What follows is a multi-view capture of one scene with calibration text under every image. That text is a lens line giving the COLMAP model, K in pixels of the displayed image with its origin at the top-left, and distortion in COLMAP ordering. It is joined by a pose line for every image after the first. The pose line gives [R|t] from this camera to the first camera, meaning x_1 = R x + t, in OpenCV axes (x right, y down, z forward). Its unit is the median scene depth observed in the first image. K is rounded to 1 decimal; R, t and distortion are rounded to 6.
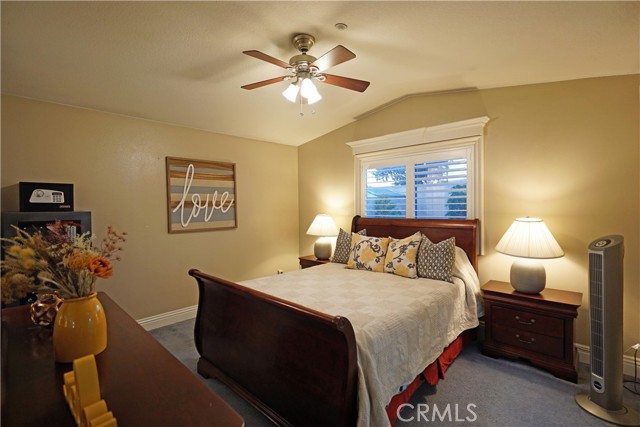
lens RADIAL K [[292.3, 0, 317.0], [0, 292.3, 209.4], [0, 0, 1]] dist [-0.015030, 0.003784]
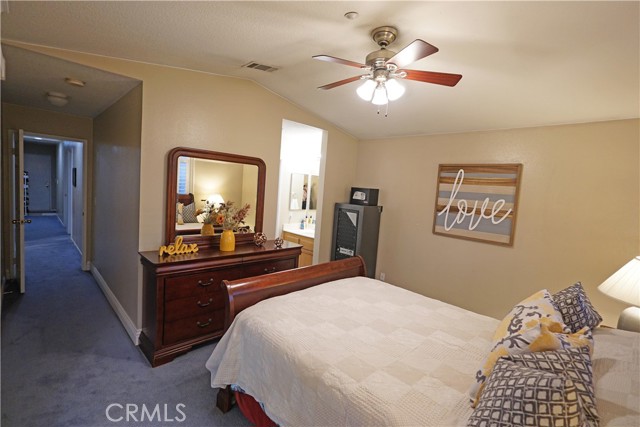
lens RADIAL K [[292.3, 0, 318.1], [0, 292.3, 212.7], [0, 0, 1]] dist [-0.015030, 0.003784]
pose [[-0.021505, 0.096778, -0.995074, 0.568203], [-0.085609, 0.991470, 0.098277, -0.064757], [0.996097, 0.087301, -0.013036, 0.542123]]
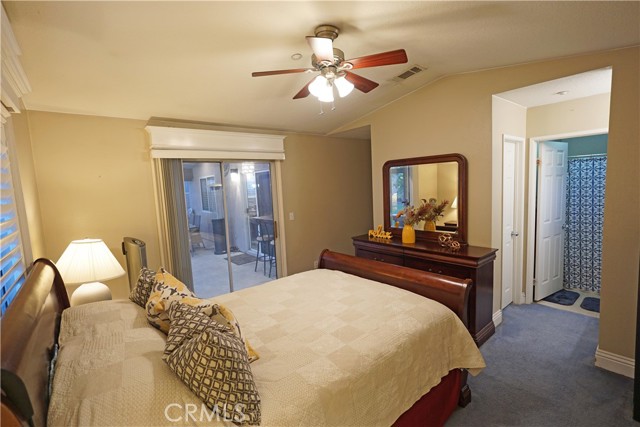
lens RADIAL K [[292.3, 0, 317.8], [0, 292.3, 213.4], [0, 0, 1]] dist [-0.015030, 0.003784]
pose [[-0.991631, 0.048395, 0.119690, -0.079328], [0.062360, 0.991309, 0.115835, -0.078683], [-0.113044, 0.122329, -0.986031, 1.260326]]
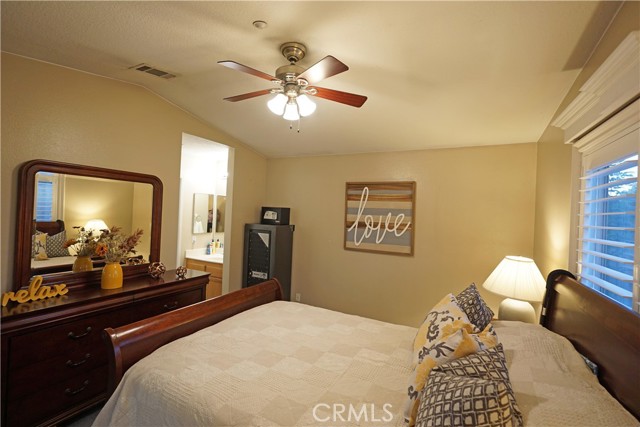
lens RADIAL K [[292.3, 0, 318.0], [0, 292.3, 212.8], [0, 0, 1]] dist [-0.015030, 0.003784]
pose [[0.288458, 0.022769, -0.957222, 0.526524], [-0.058117, 0.998290, 0.006233, -0.058451], [0.955727, 0.053833, 0.289288, 0.533170]]
